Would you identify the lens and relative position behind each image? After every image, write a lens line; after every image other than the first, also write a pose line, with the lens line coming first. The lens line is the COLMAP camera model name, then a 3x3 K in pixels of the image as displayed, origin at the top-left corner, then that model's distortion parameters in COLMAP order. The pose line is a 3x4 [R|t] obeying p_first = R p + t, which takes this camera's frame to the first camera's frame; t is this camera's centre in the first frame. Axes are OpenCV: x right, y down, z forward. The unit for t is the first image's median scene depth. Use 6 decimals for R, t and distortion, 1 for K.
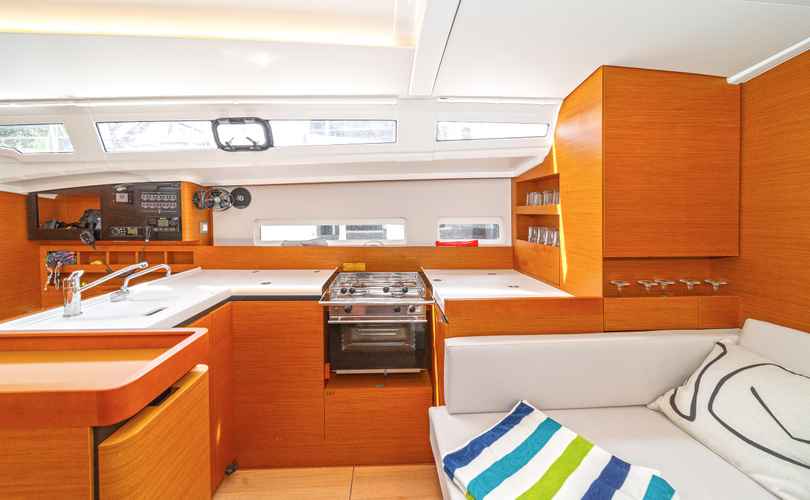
lens RADIAL K [[297.3, 0, 401.8], [0, 297.3, 214.5], [0, 0, 1]] dist [0.008863, 0.000068]
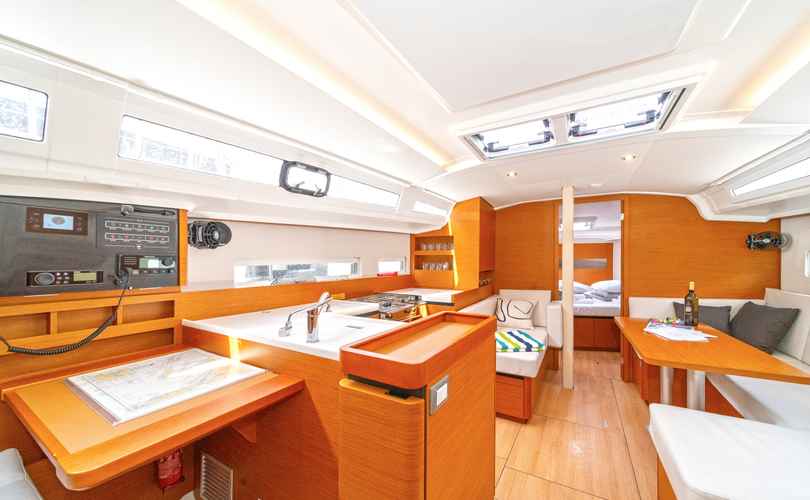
lens RADIAL K [[297.3, 0, 409.4], [0, 297.3, 254.4], [0, 0, 1]] dist [0.008863, 0.000068]
pose [[0.548612, 0.011439, 0.835999, -1.092406], [0.001133, 0.999895, -0.014425, 0.018947], [-0.836076, 0.008861, 0.548542, 0.078905]]
